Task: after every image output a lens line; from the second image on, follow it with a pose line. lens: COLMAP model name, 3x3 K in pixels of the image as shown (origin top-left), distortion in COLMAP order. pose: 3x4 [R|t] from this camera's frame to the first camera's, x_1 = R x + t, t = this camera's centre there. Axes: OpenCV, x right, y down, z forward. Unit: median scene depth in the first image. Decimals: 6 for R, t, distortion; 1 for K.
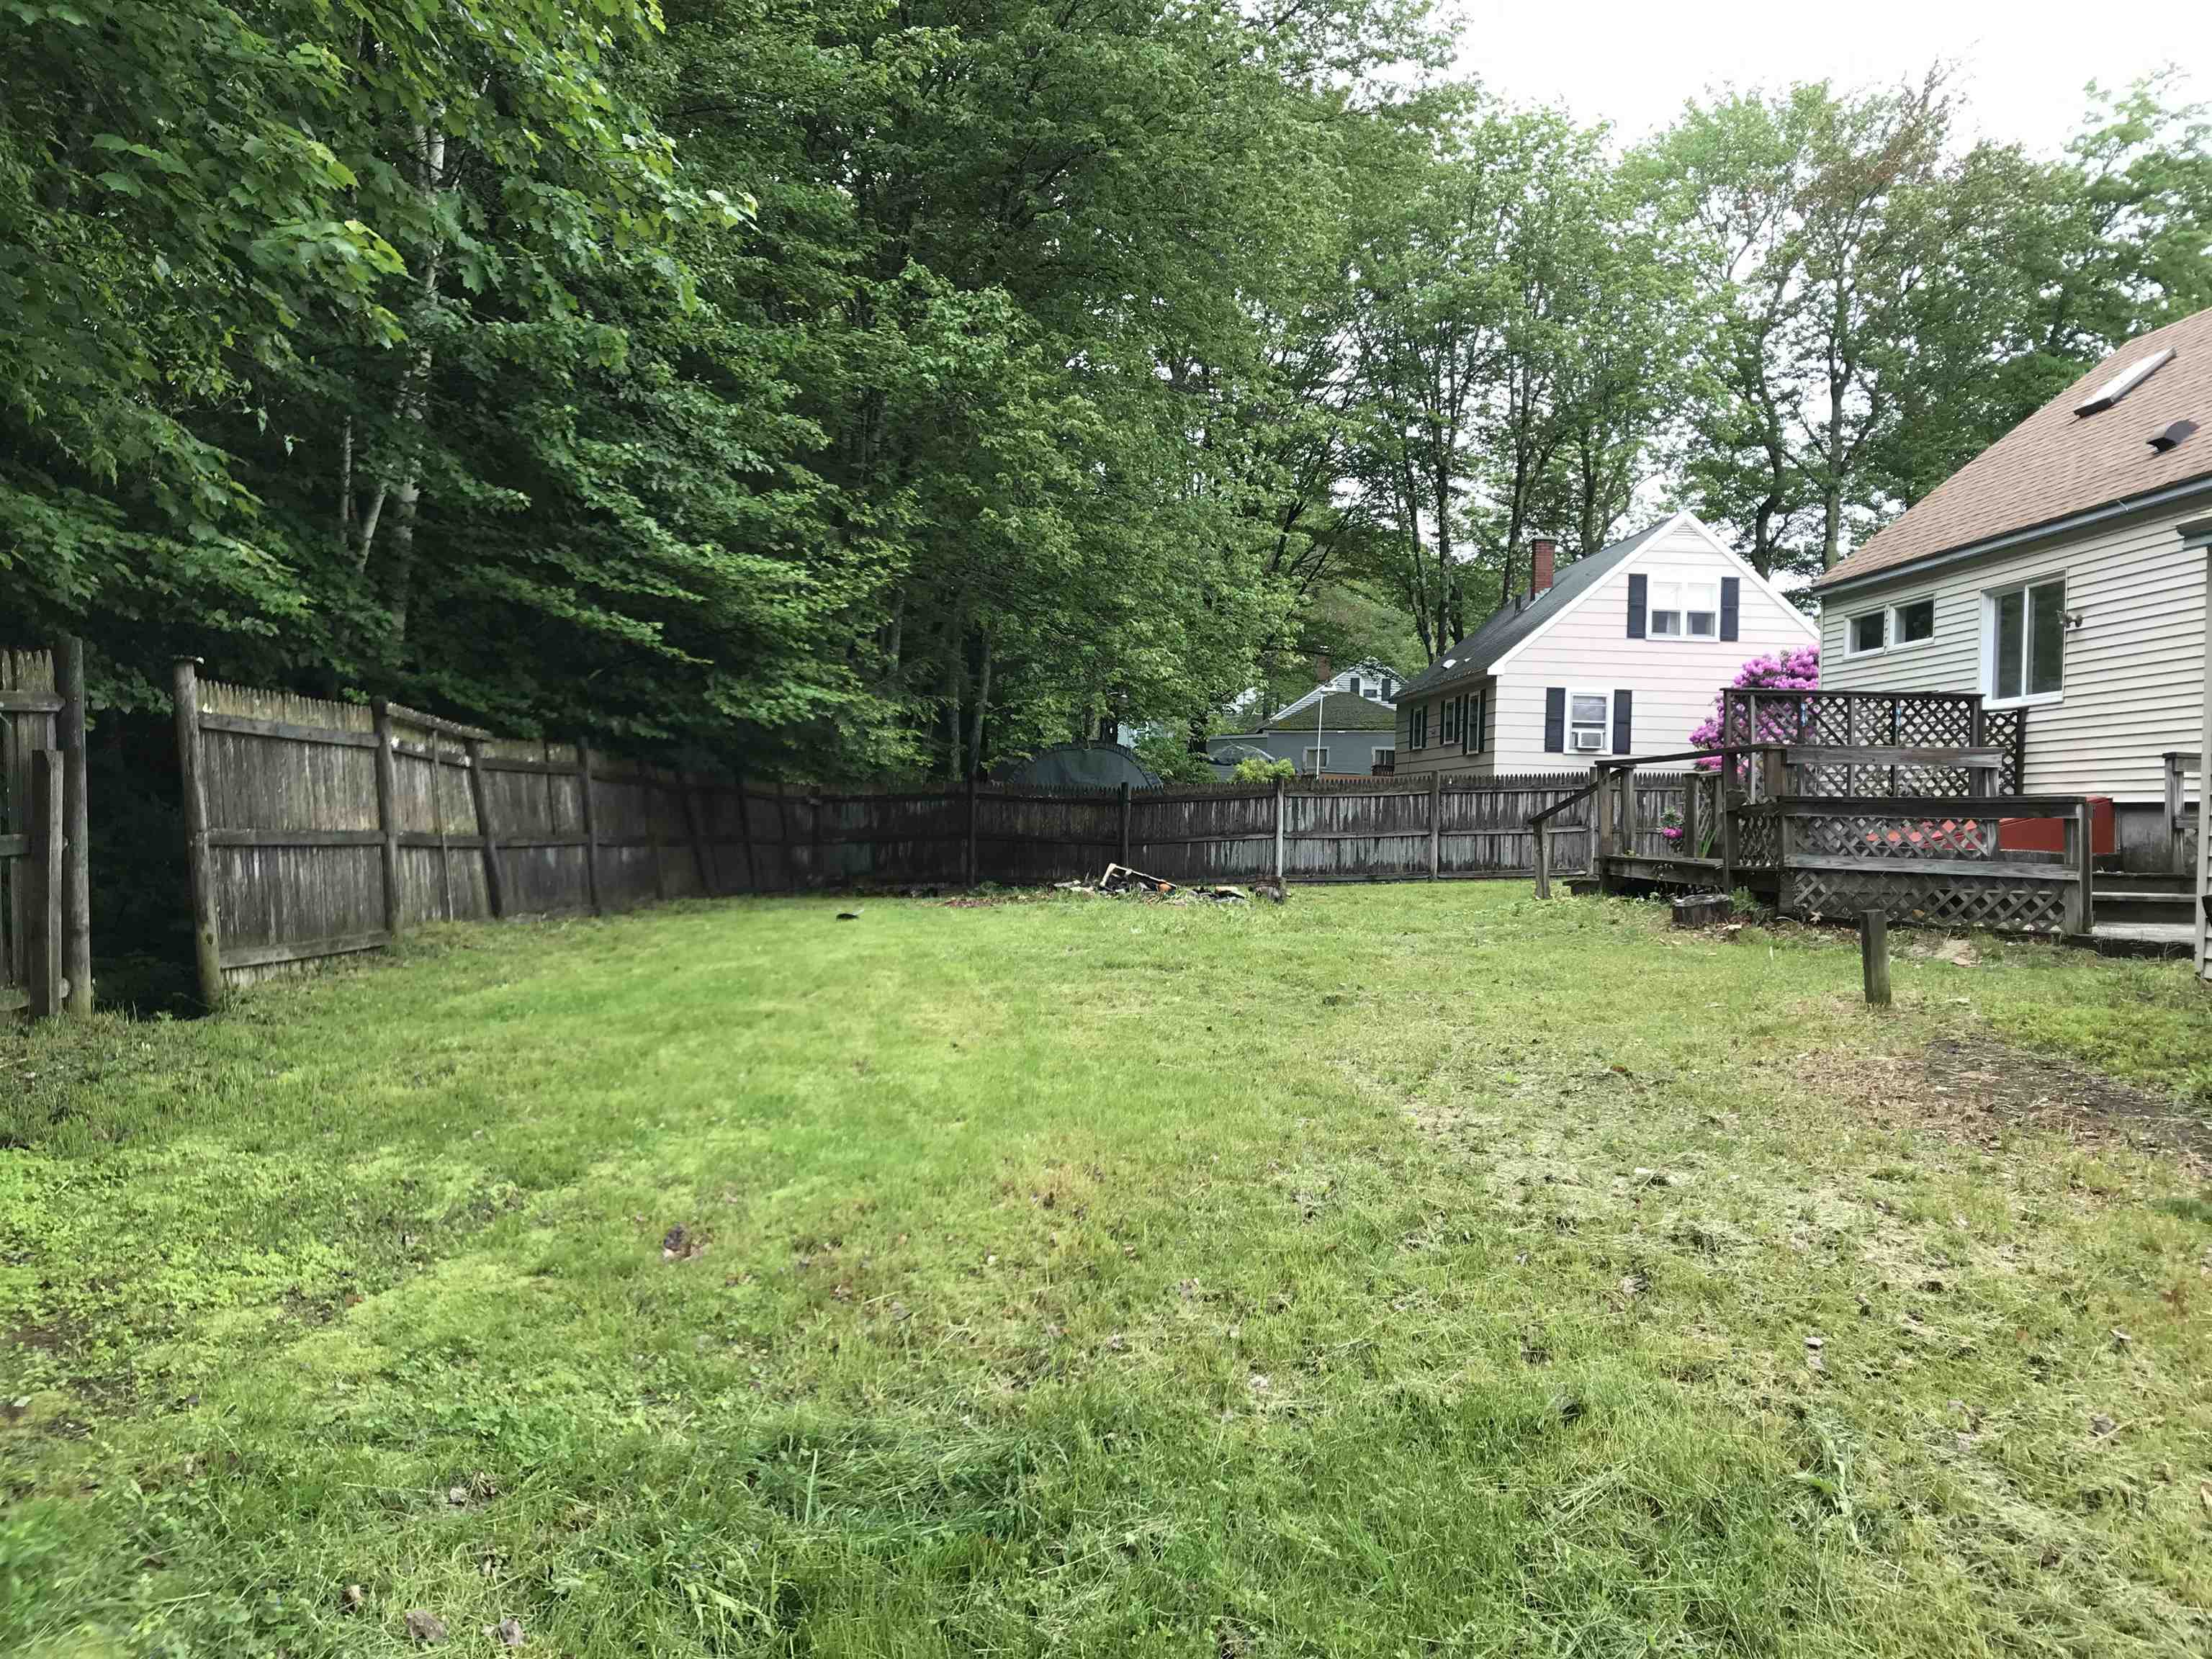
lens RADIAL K [[1828.7, 0, 1101.5], [0, 1828.7, 836.3], [0, 0, 1]] dist [0.017010, -0.001784]
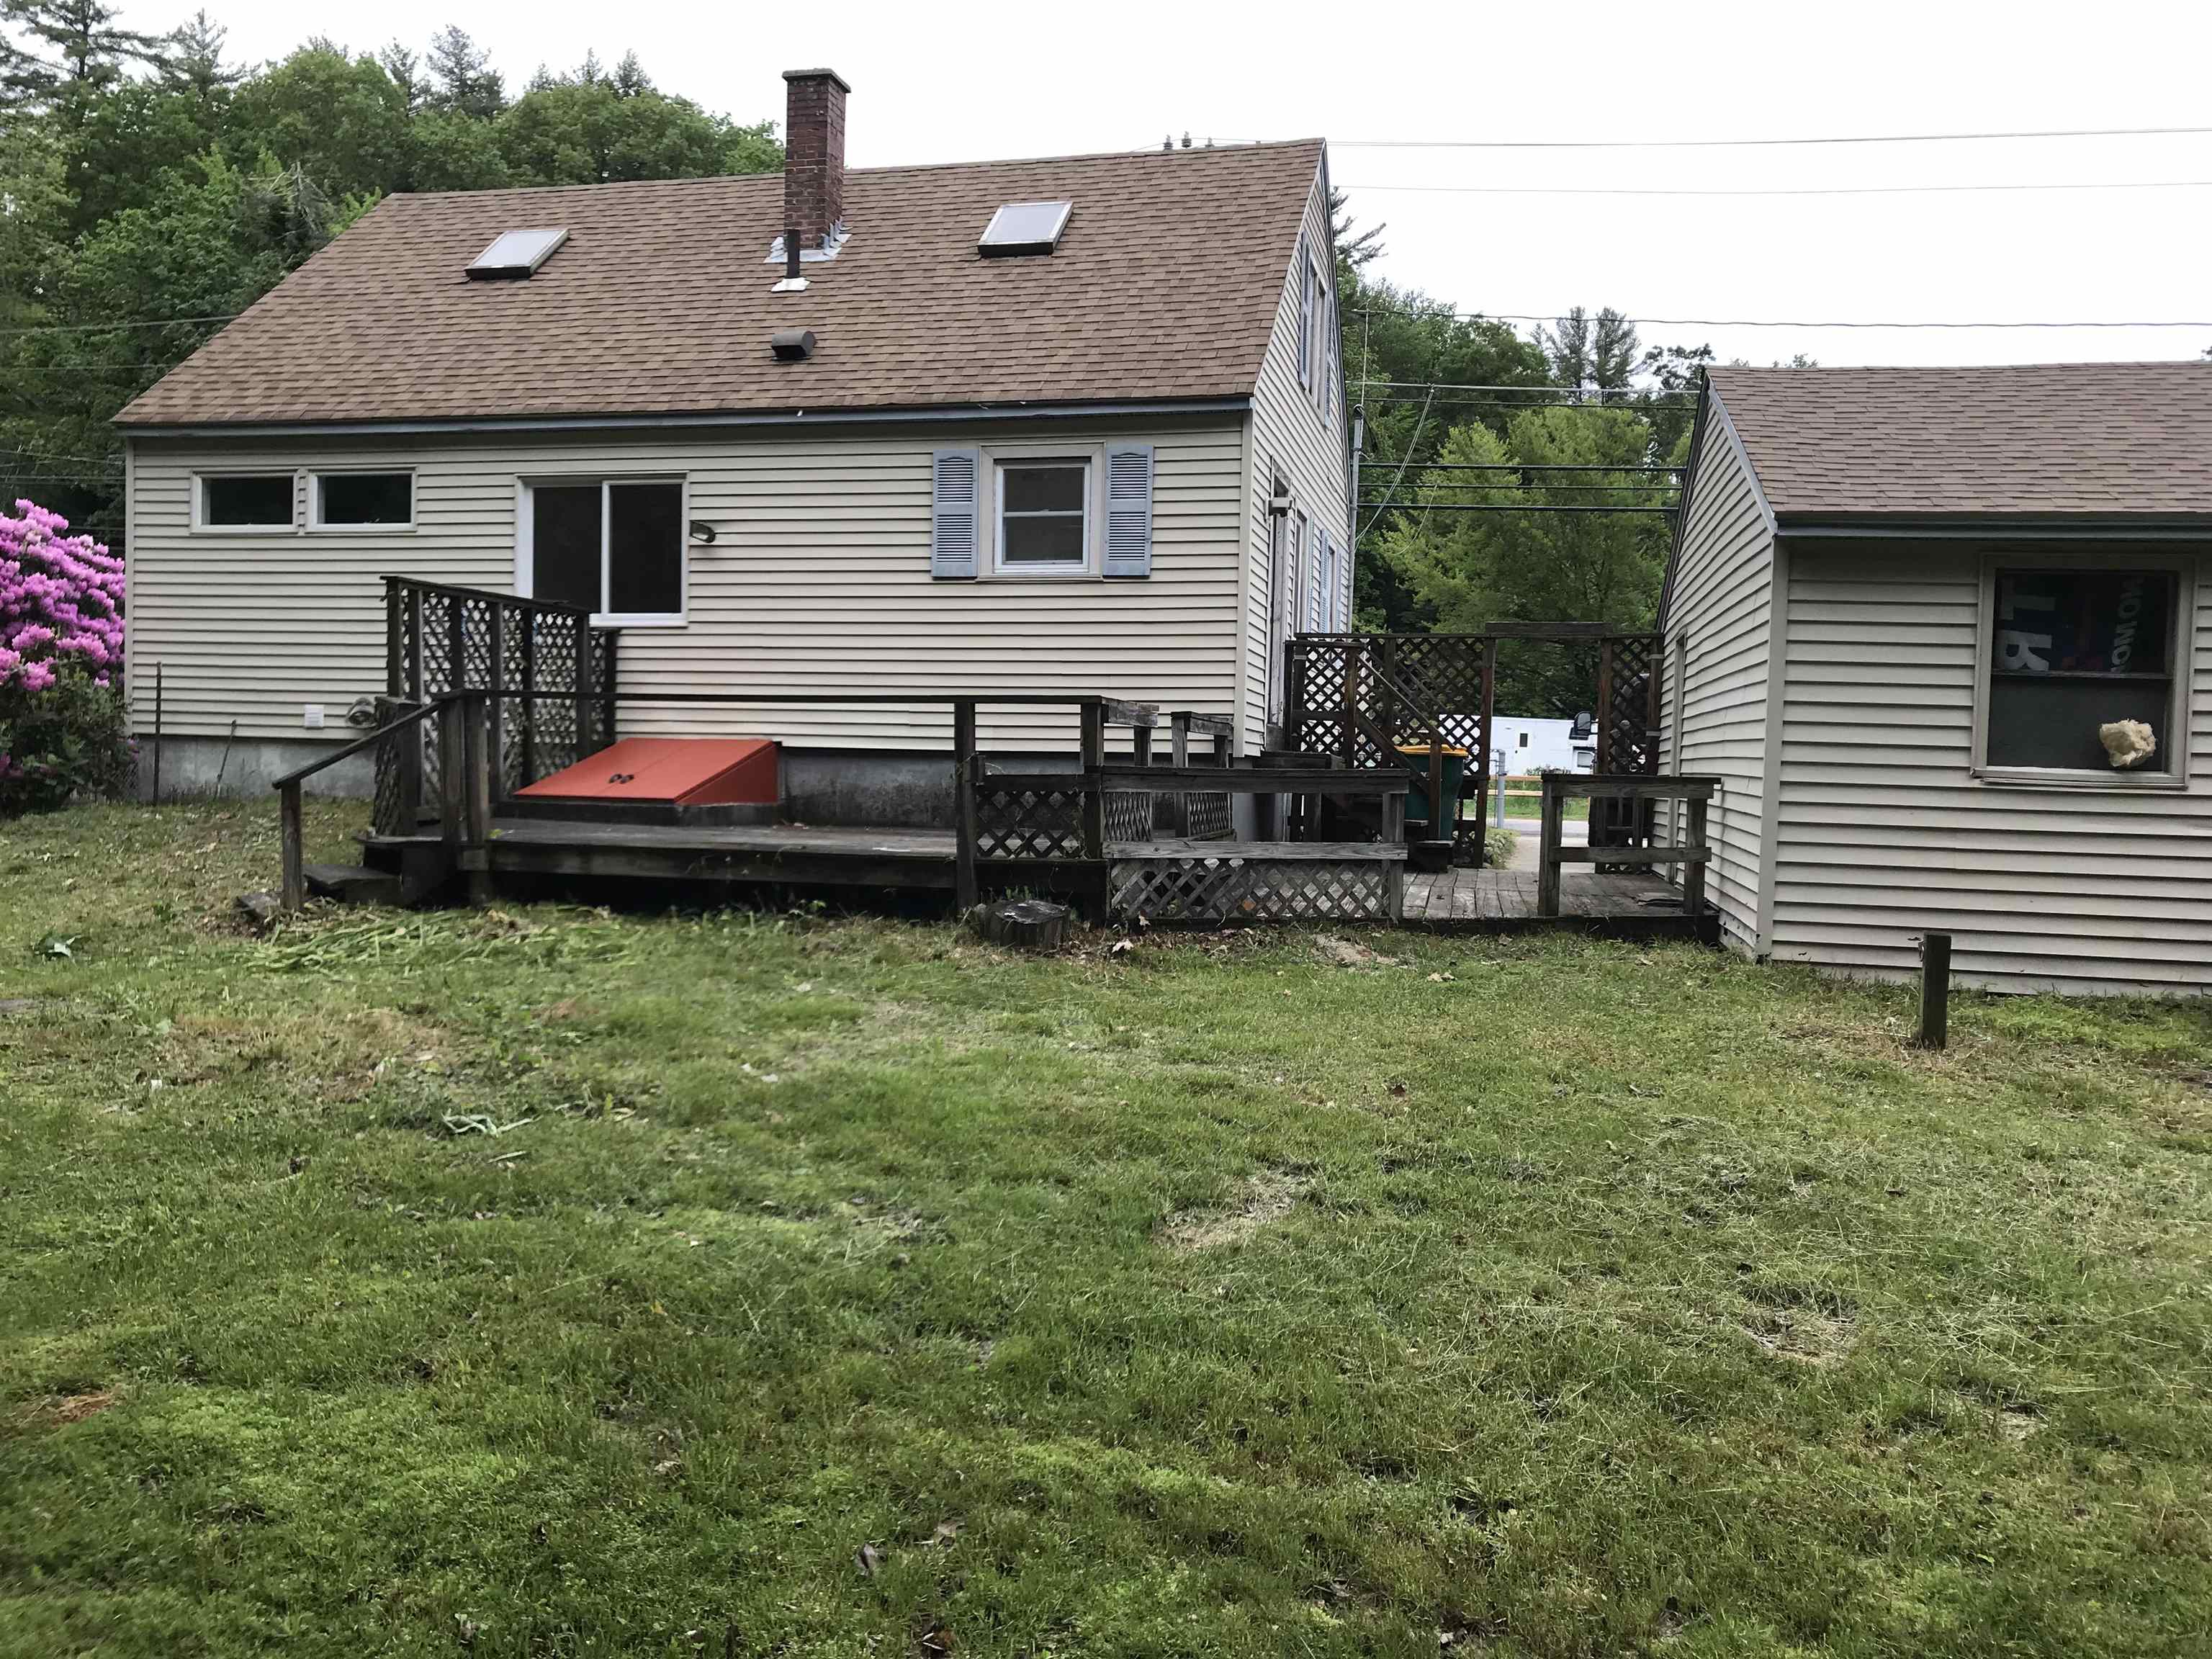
lens RADIAL K [[1828.7, 0, 1102.1], [0, 1828.7, 821.5], [0, 0, 1]] dist [0.017010, -0.001784]
pose [[0.274815, -0.043806, 0.960499, -0.242146], [-0.006949, 0.998845, 0.047543, -0.023404], [-0.961472, -0.019740, 0.274193, 0.553698]]
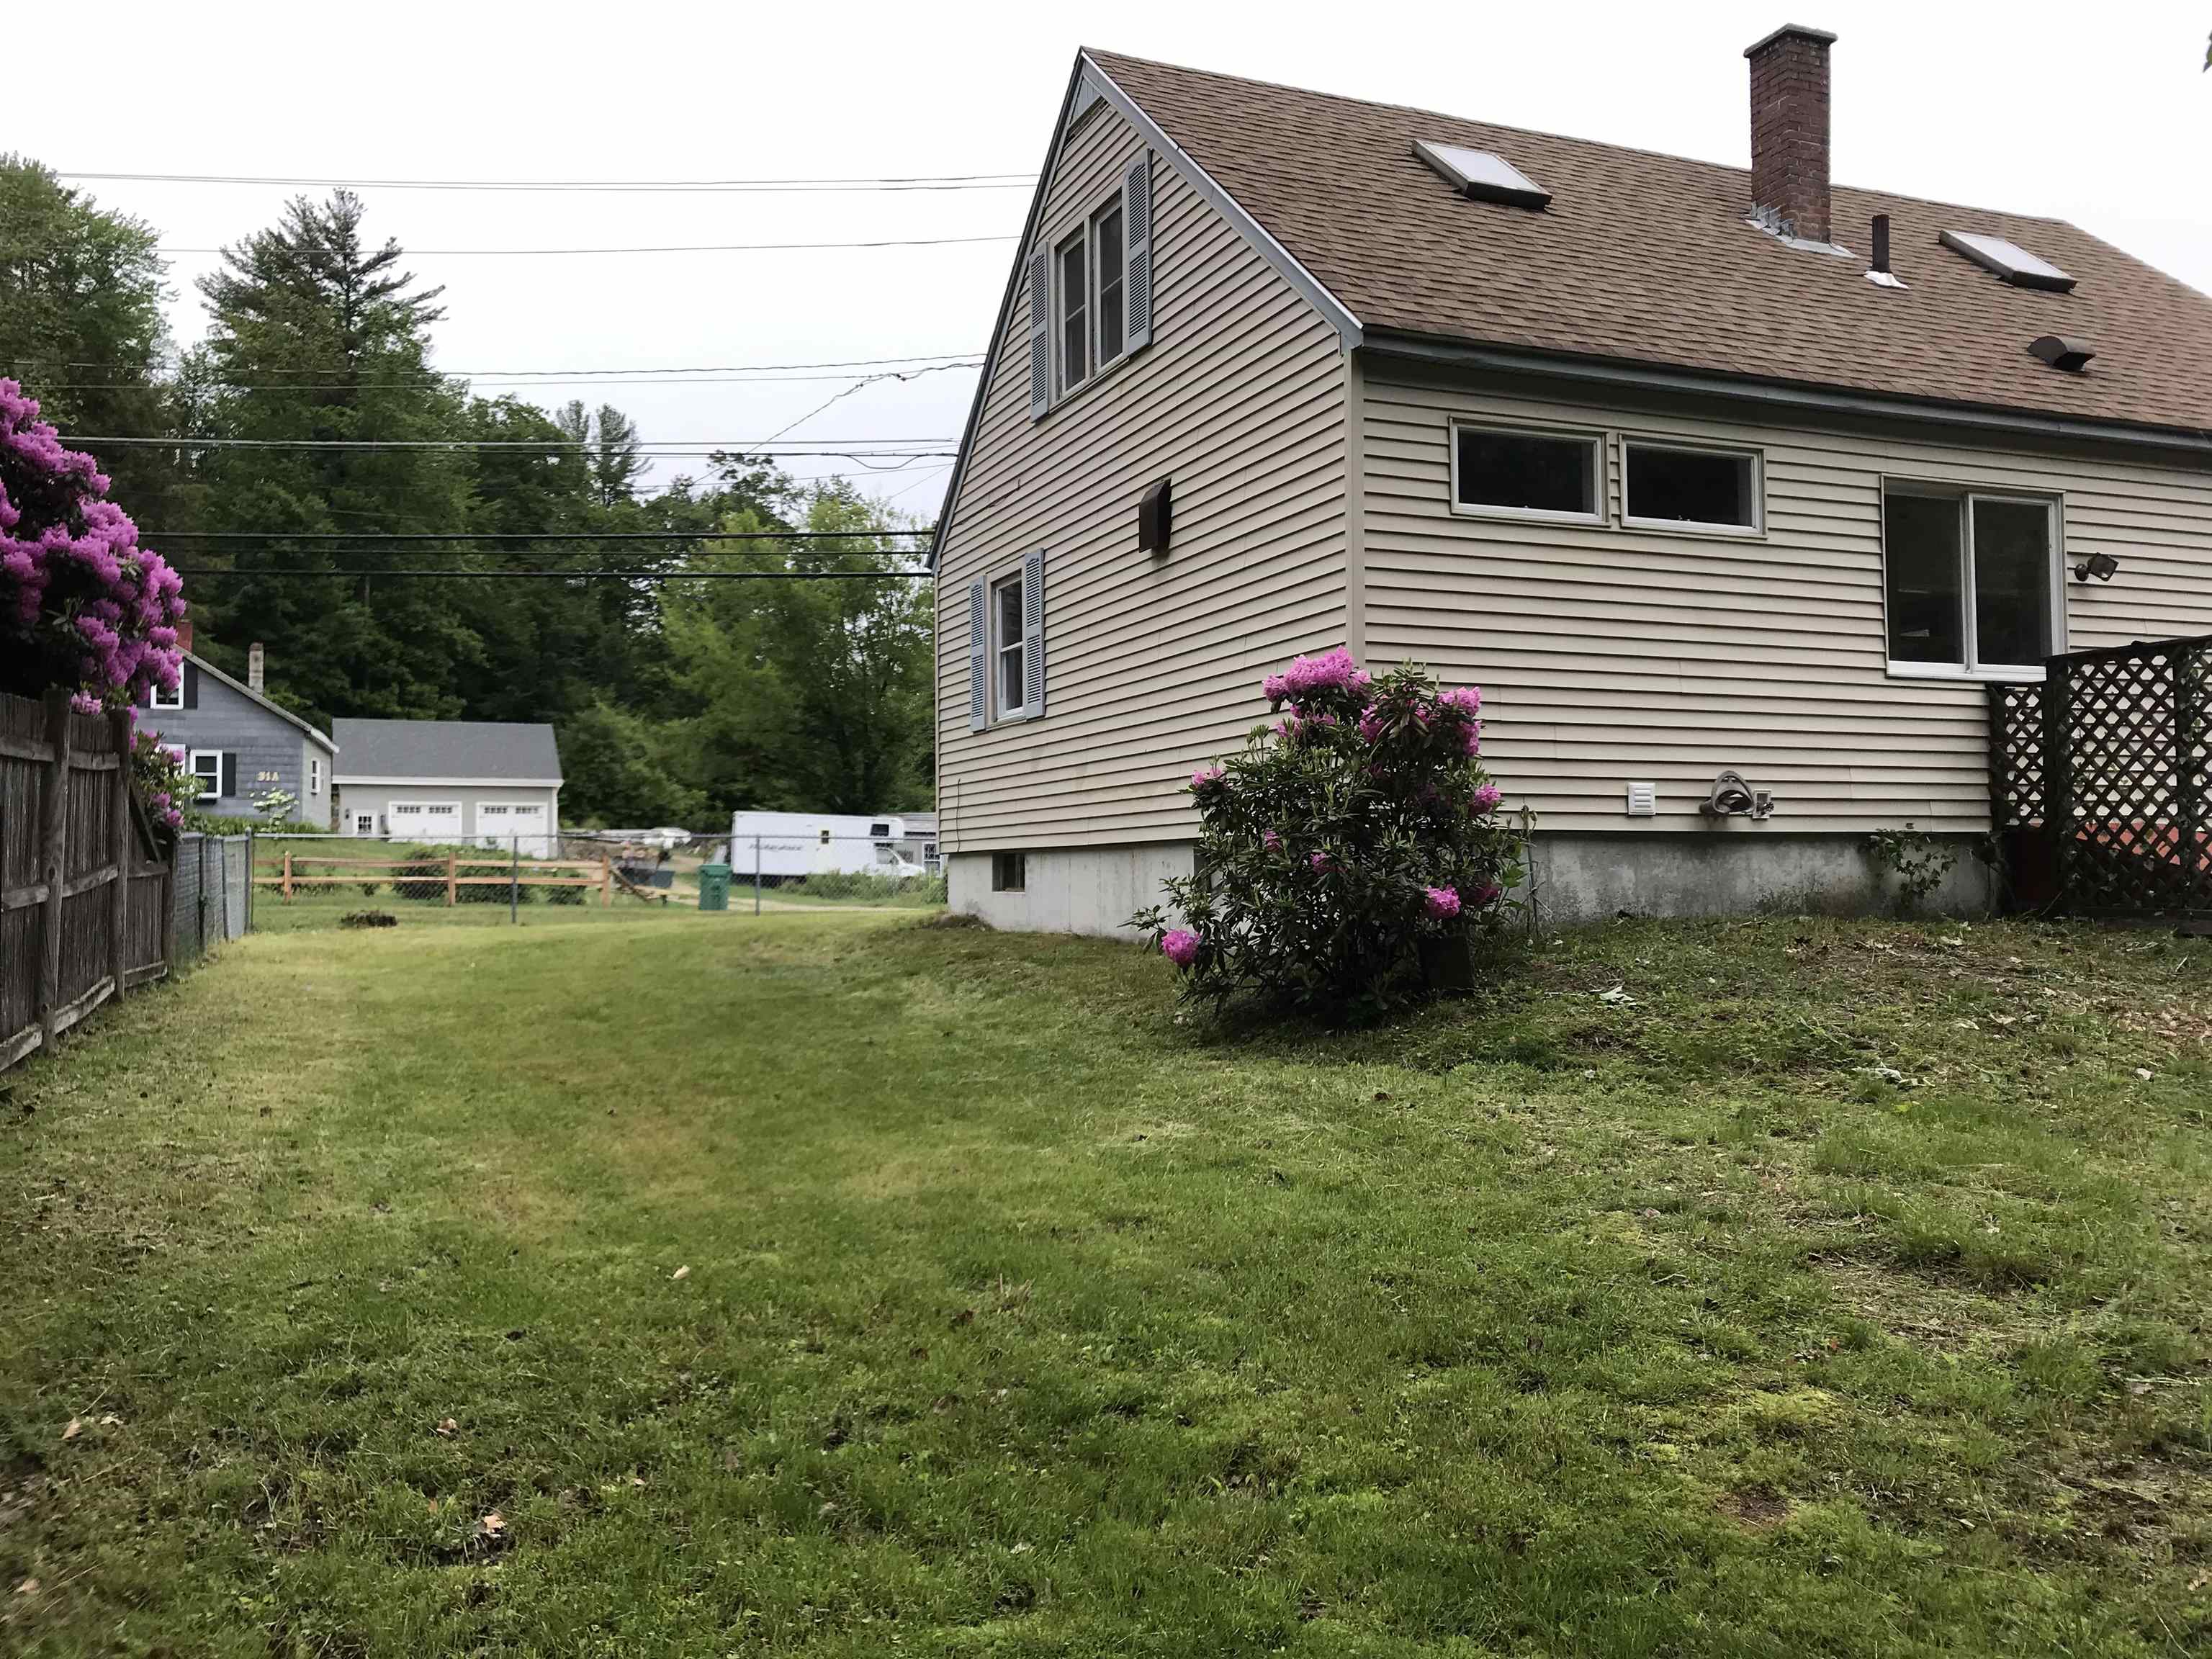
lens RADIAL K [[1828.7, 0, 1105.7], [0, 1828.7, 822.7], [0, 0, 1]] dist [0.017010, -0.001784]
pose [[-0.337560, 0.008453, 0.941266, 0.000130], [0.006500, 0.999957, -0.006649, -0.018961], [-0.941282, 0.003874, -0.337600, 1.511181]]
